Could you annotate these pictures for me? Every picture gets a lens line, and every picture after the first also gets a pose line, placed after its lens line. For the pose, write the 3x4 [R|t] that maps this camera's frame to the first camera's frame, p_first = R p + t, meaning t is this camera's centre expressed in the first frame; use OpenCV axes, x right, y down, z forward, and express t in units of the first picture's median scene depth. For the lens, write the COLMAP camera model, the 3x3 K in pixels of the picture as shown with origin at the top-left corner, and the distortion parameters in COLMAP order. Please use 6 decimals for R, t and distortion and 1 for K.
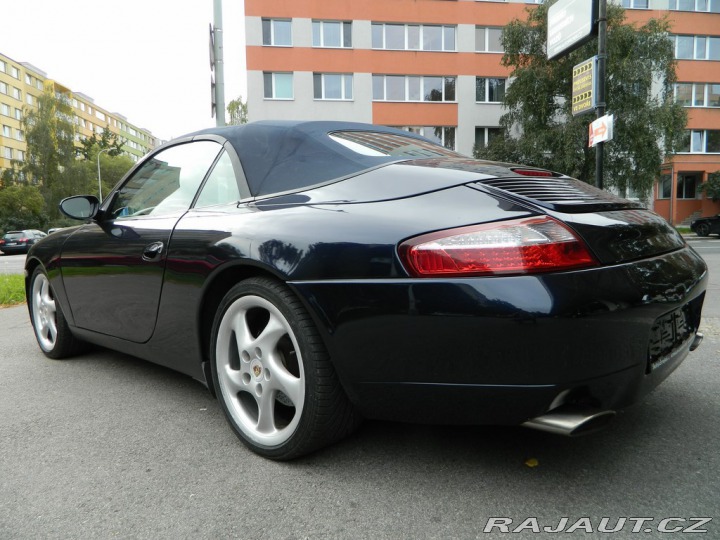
lens RADIAL K [[539.1, 0, 360.7], [0, 539.1, 271.0], [0, 0, 1]] dist [-0.003919, 0.003367]
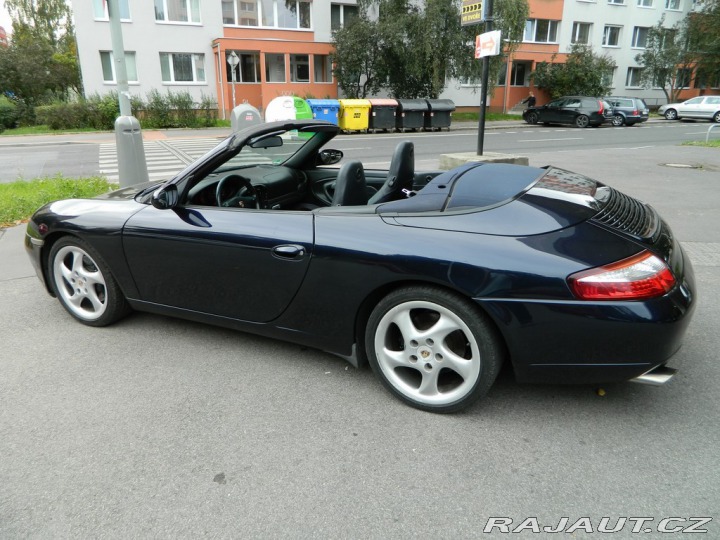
lens RADIAL K [[536.9, 0, 359.3], [0, 536.9, 273.3], [0, 0, 1]] dist [-0.003971, -0.005593]
pose [[0.957086, -0.073749, 0.280265, -0.134414], [0.007457, 0.973026, 0.230577, -0.061108], [-0.289709, -0.218592, 0.931819, -0.030749]]
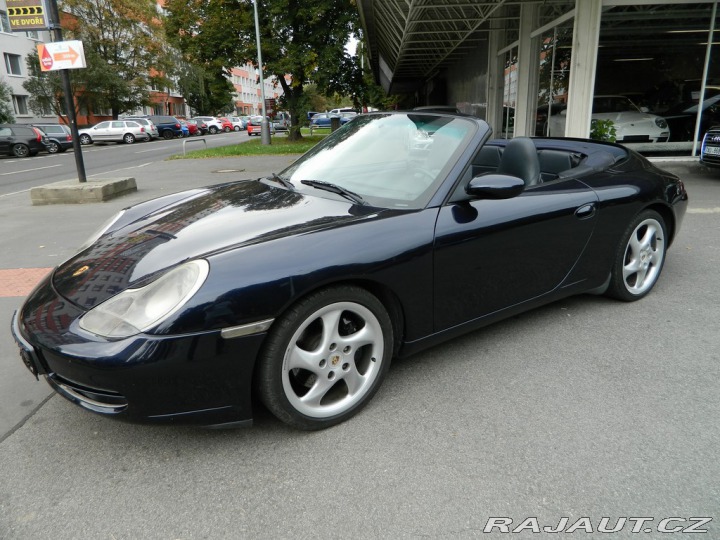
lens RADIAL K [[536.9, 0, 359.3], [0, 536.9, 273.3], [0, 0, 1]] dist [-0.003971, -0.005593]
pose [[0.201635, -0.263115, 0.943458, -0.420596], [0.108371, 0.963322, 0.245494, -0.064708], [-0.973447, 0.052743, 0.222754, 0.295821]]
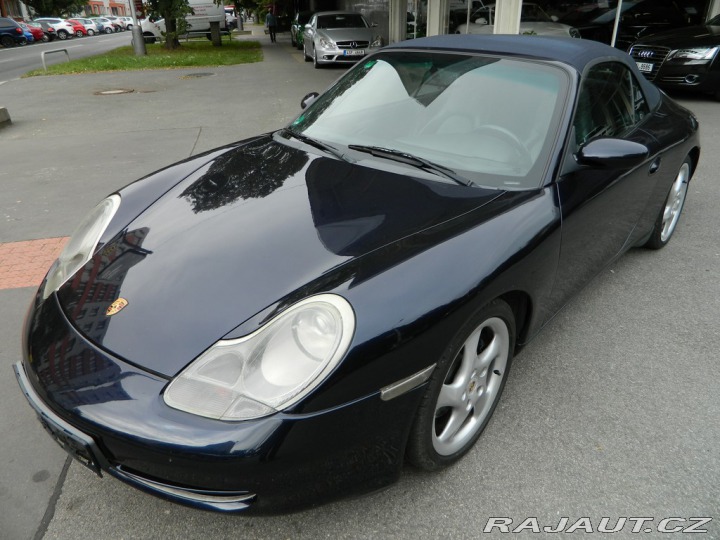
lens RADIAL K [[536.9, 0, 359.3], [0, 536.9, 273.3], [0, 0, 1]] dist [-0.003971, -0.005593]
pose [[-0.020232, -0.420751, 0.906950, -0.369846], [0.108375, 0.900868, 0.420347, -0.094043], [-0.993904, 0.106795, 0.027373, 0.389808]]
